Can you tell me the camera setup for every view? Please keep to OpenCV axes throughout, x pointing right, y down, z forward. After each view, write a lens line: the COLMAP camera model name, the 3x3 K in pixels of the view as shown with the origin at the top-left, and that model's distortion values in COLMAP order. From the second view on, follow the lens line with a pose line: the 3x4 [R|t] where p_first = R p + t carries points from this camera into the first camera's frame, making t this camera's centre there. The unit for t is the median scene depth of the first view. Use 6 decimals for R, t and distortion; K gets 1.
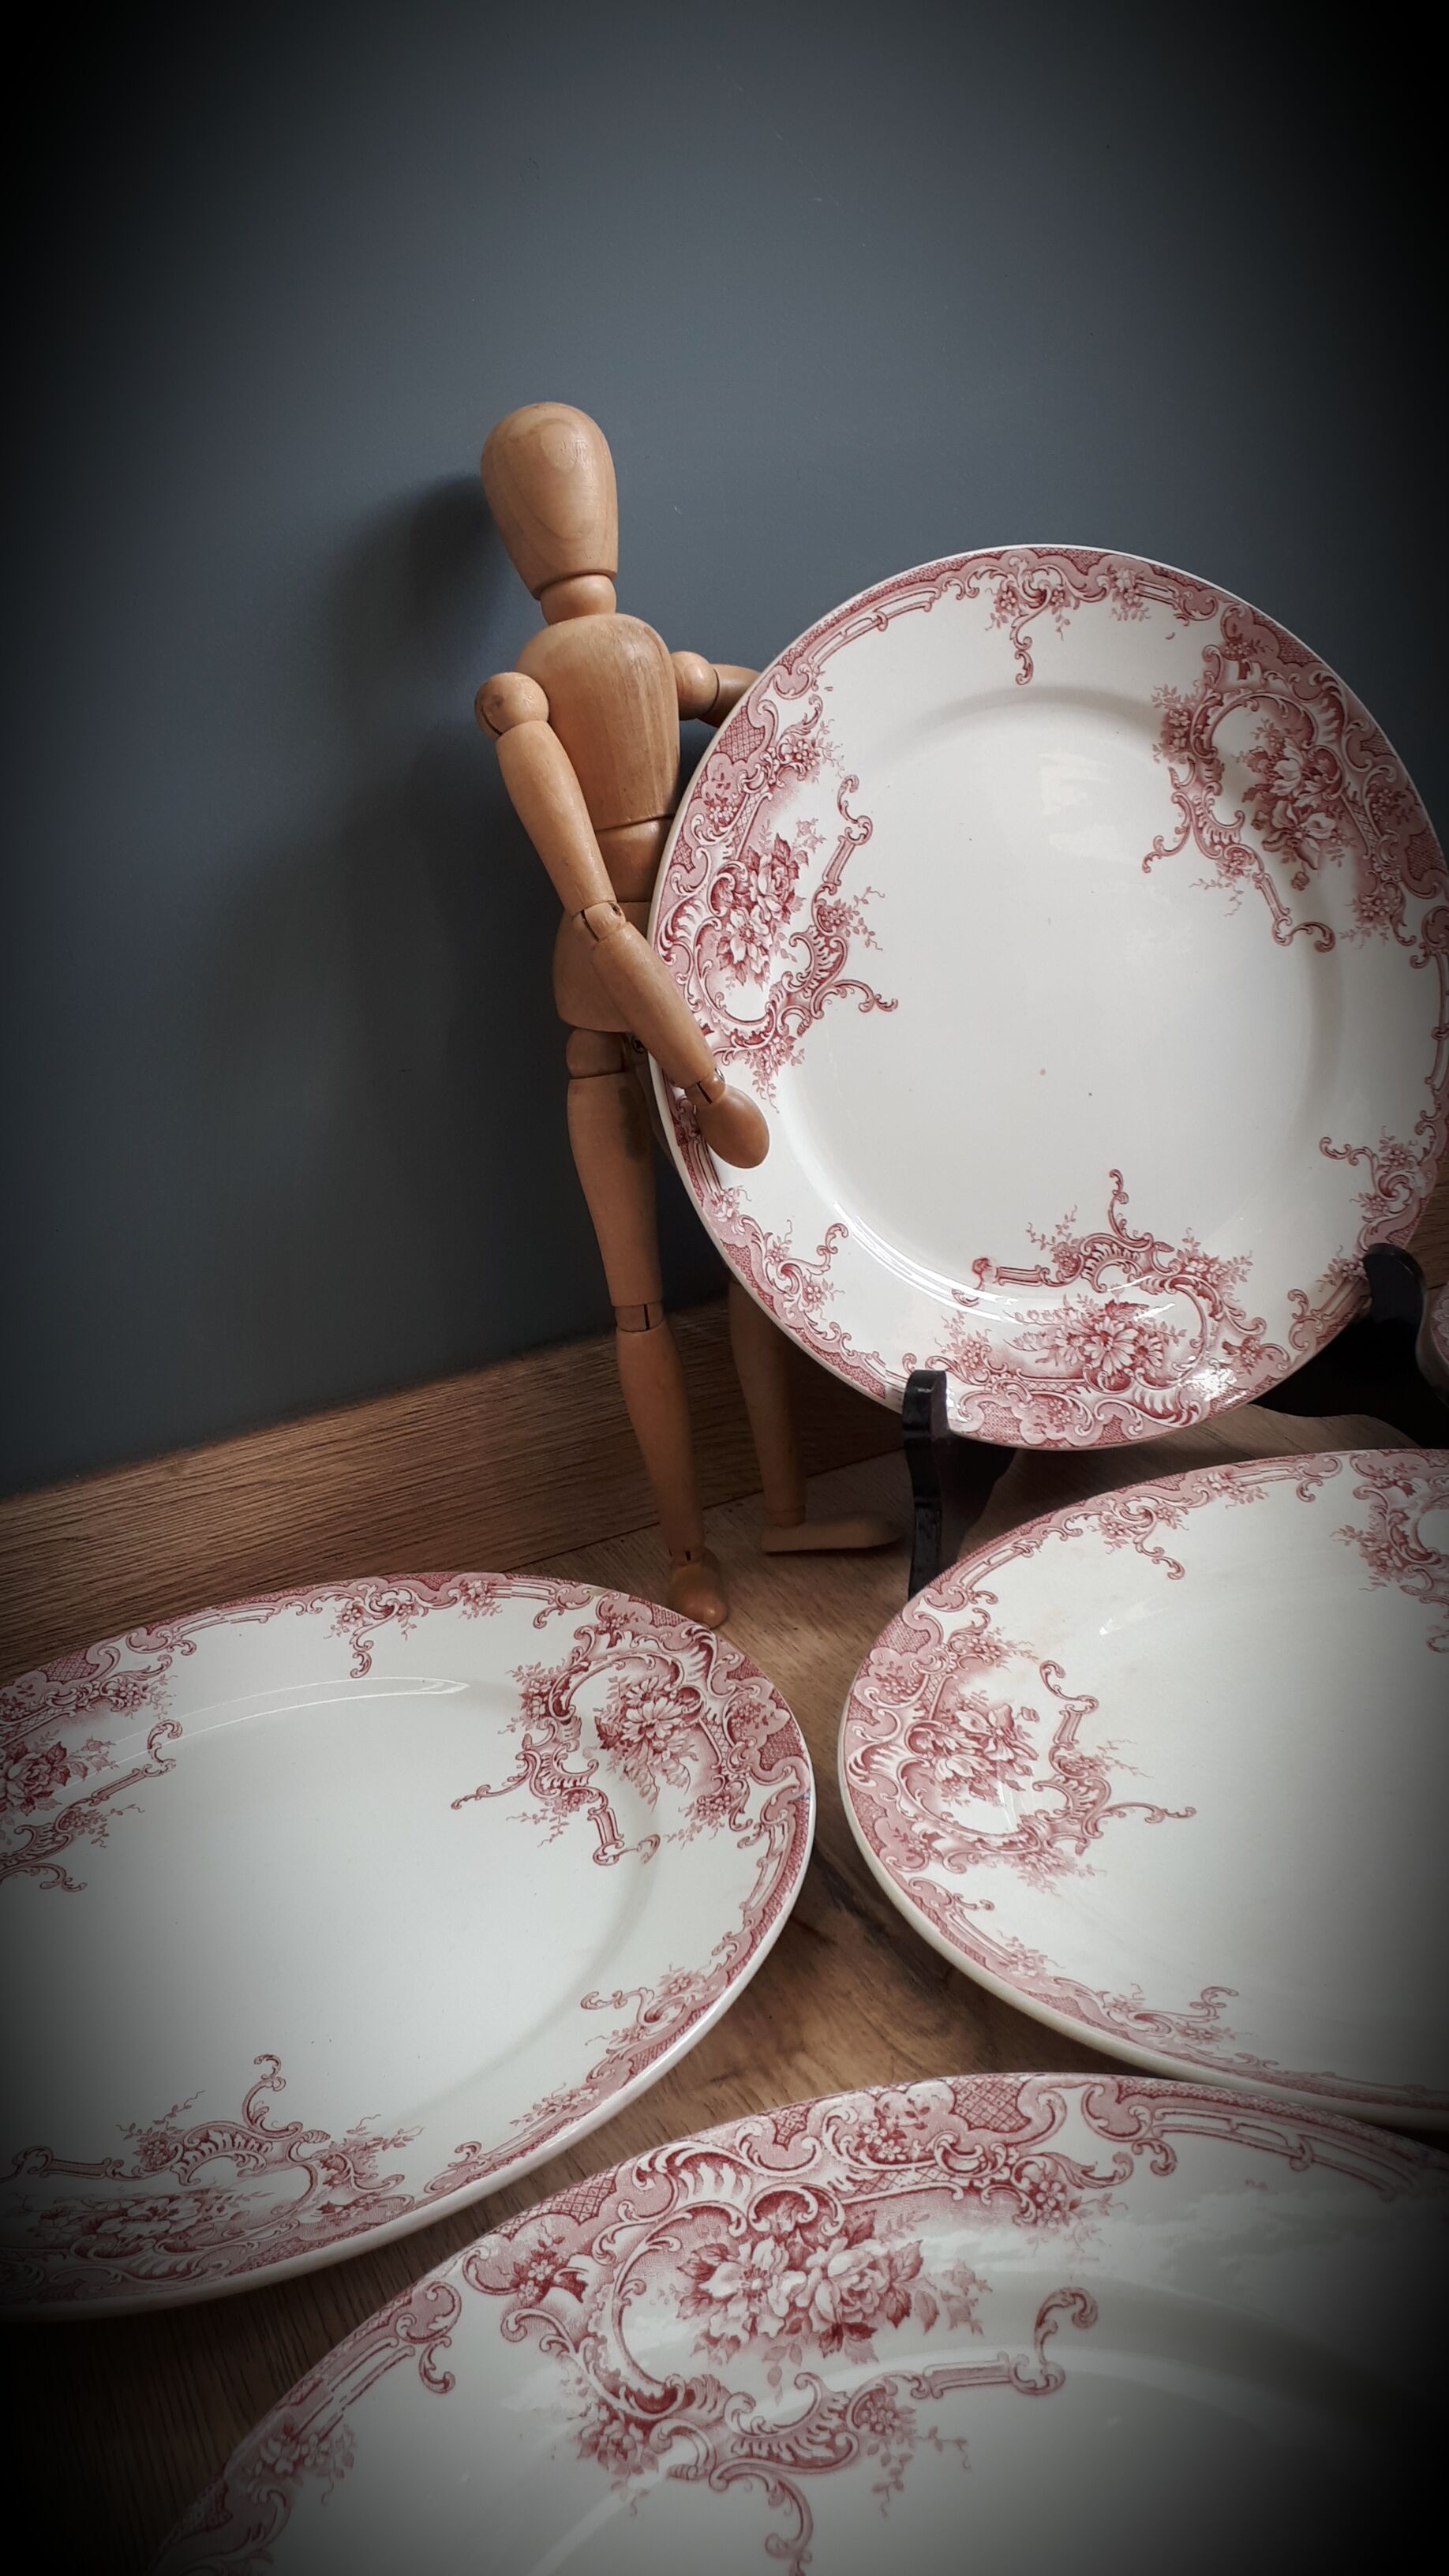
lens RADIAL K [[2020.9, 0, 718.4], [0, 2020.9, 1275.7], [0, 0, 1]] dist [0.270899, -0.888727]
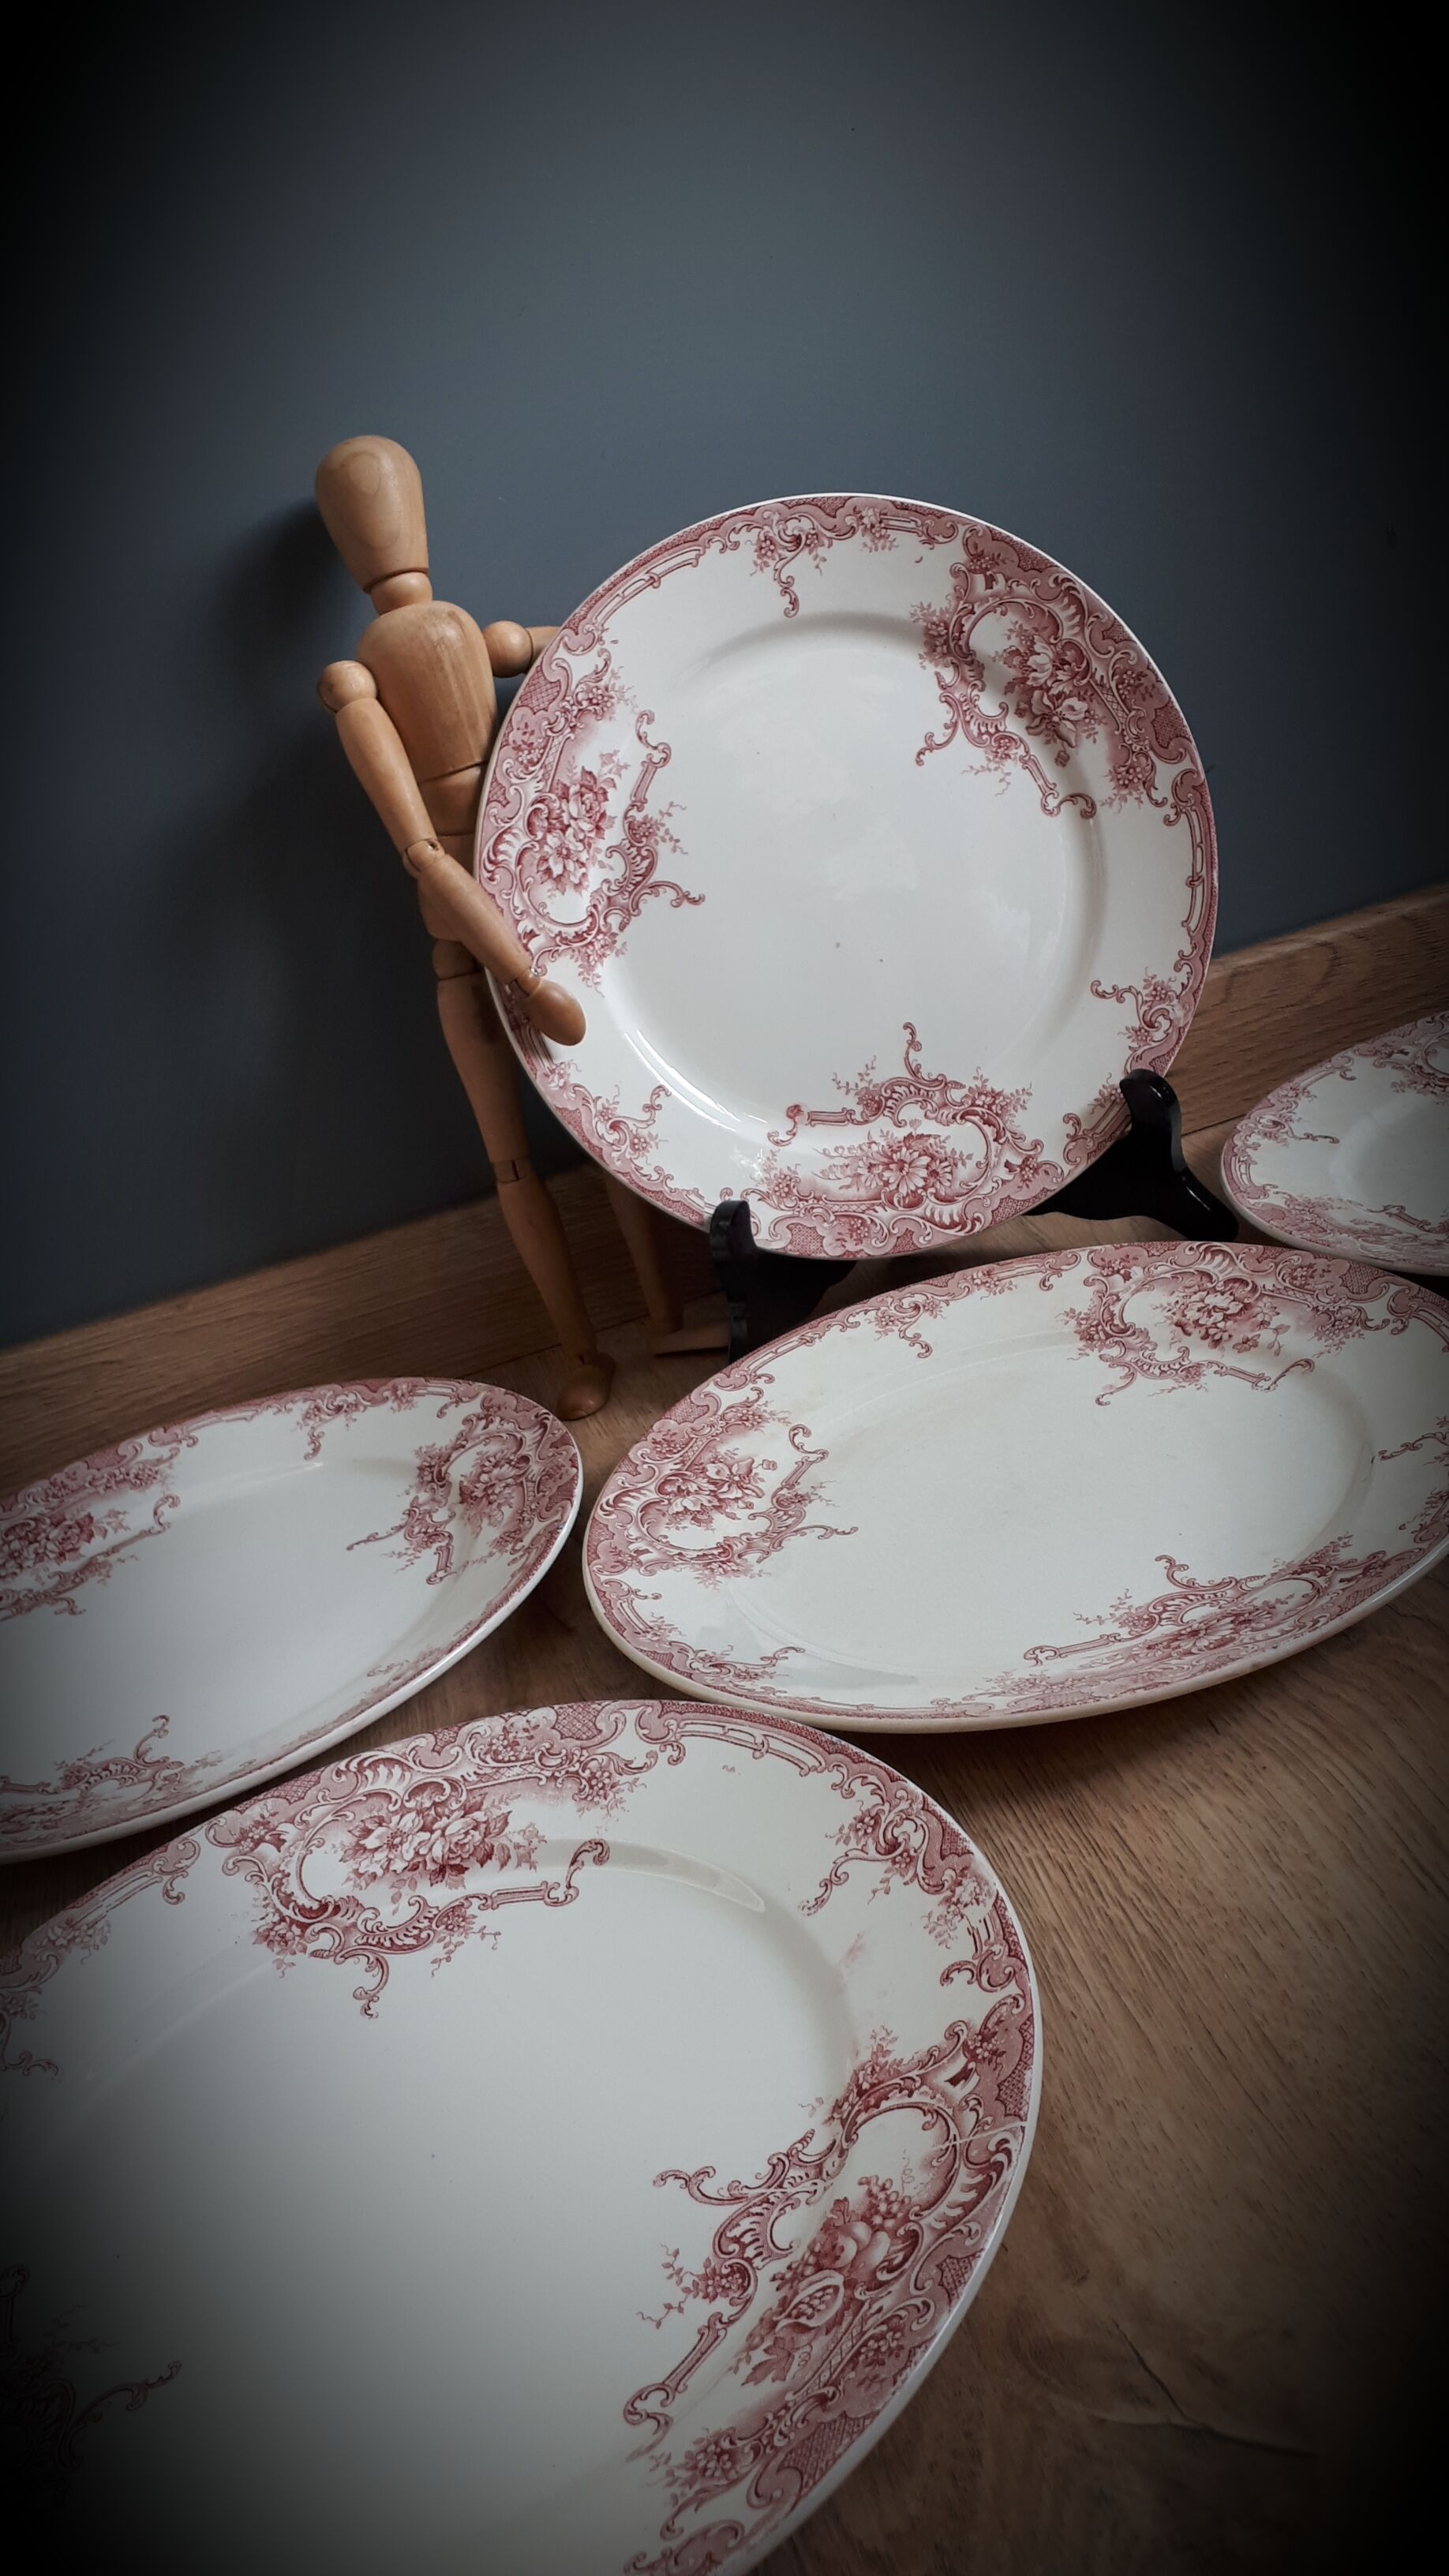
lens RADIAL K [[2020.9, 0, 718.4], [0, 2020.9, 1275.7], [0, 0, 1]] dist [0.270899, -0.888727]
pose [[0.982485, -0.046699, -0.180397, 0.307870], [0.060811, 0.995439, 0.073502, 0.001135], [0.176142, -0.083185, 0.980844, -0.205989]]
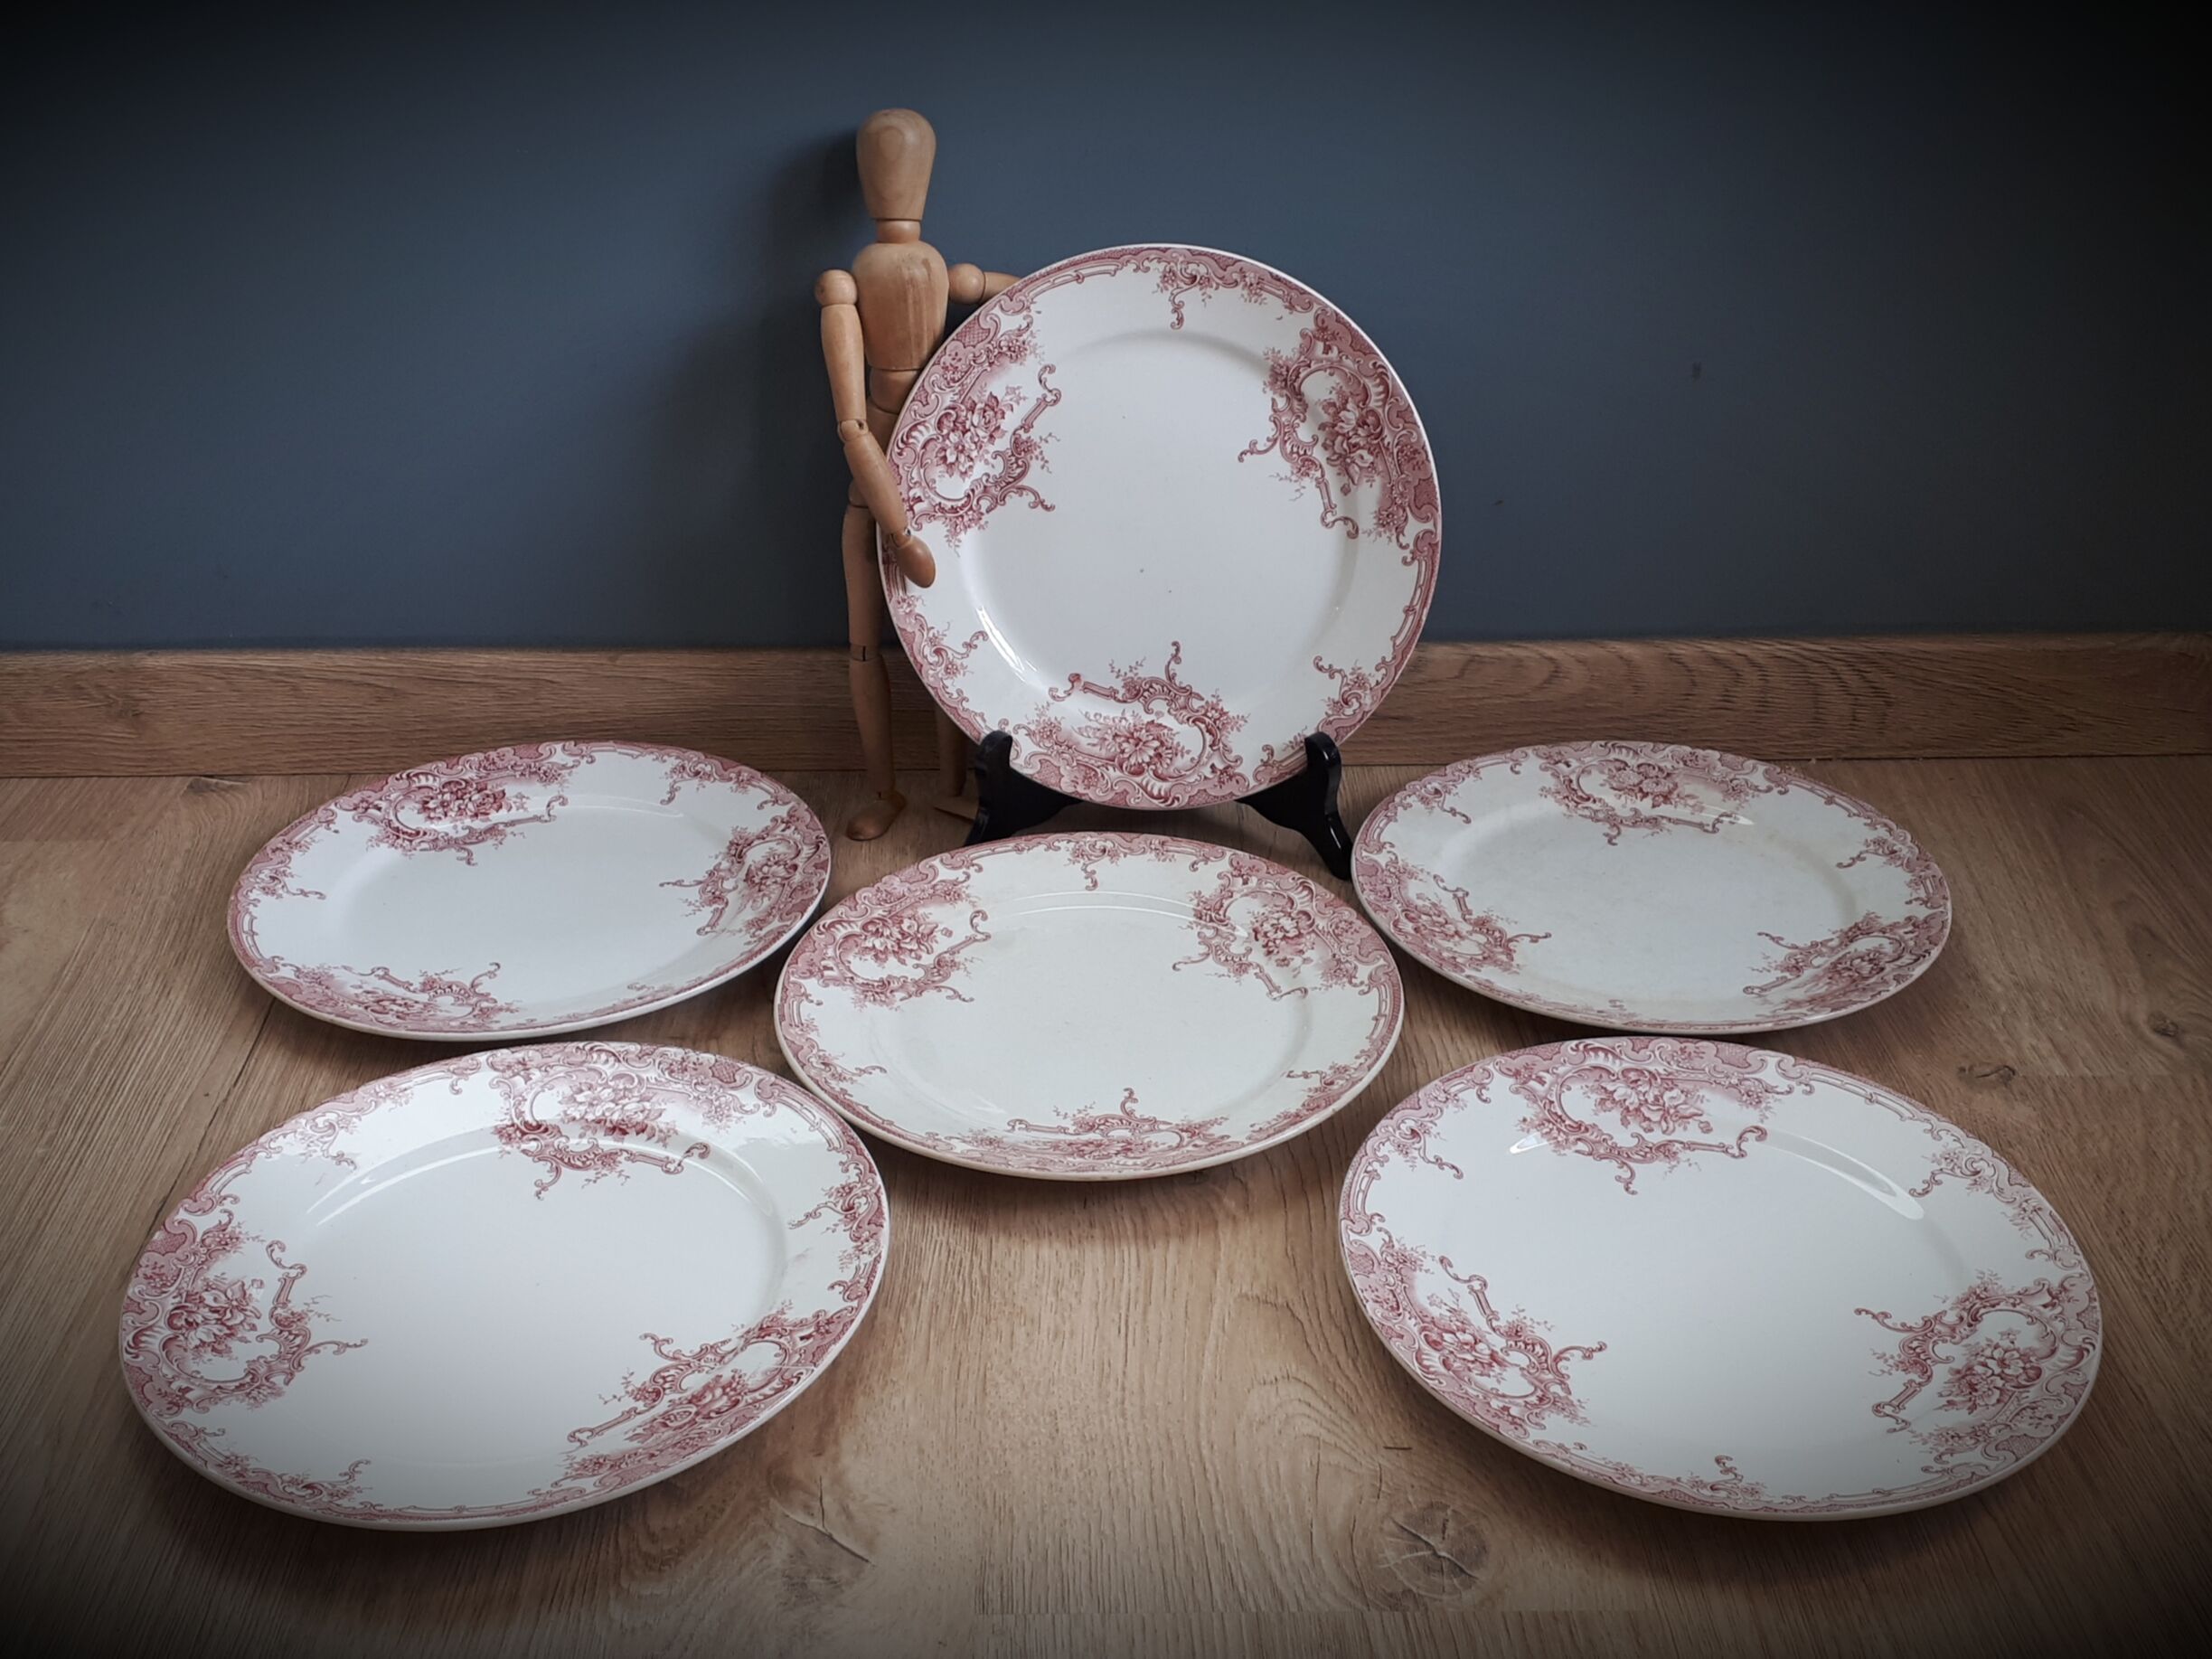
lens RADIAL K [[2292.0, 0, 1115.2], [0, 2292.0, 831.5], [0, 0, 1]] dist [0.334014, -1.382804]
pose [[0.922971, 0.295202, -0.246941, 0.666485], [-0.241049, 0.943582, 0.227043, -0.321650], [0.300032, -0.150030, 0.942057, -0.751307]]
